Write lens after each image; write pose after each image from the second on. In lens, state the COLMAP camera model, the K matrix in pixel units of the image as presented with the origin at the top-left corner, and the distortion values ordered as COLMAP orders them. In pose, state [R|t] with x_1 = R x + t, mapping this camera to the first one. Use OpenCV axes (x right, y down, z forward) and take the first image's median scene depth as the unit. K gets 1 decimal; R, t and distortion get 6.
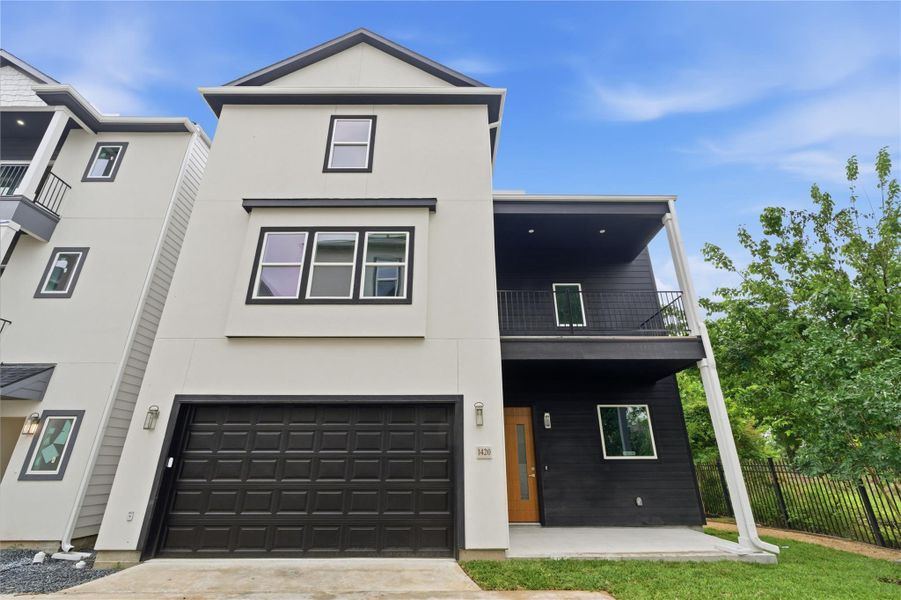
lens RADIAL K [[406.3, 0, 450.7], [0, 406.3, 296.3], [0, 0, 1]] dist [-0.001677, 0.001030]
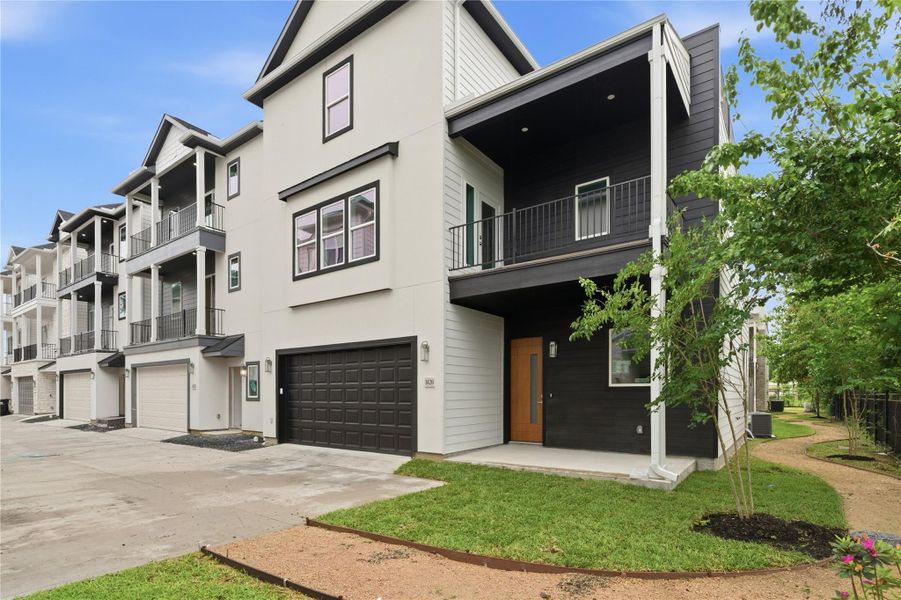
lens RADIAL K [[484.2, 0, 450.4], [0, 484.2, 394.1], [0, 0, 1]] dist [0.002022, 0.001124]
pose [[0.786330, 0.001161, -0.617806, 0.834938], [0.235628, 0.923847, 0.301639, 0.003157], [0.571109, -0.382760, 0.726175, -0.002588]]
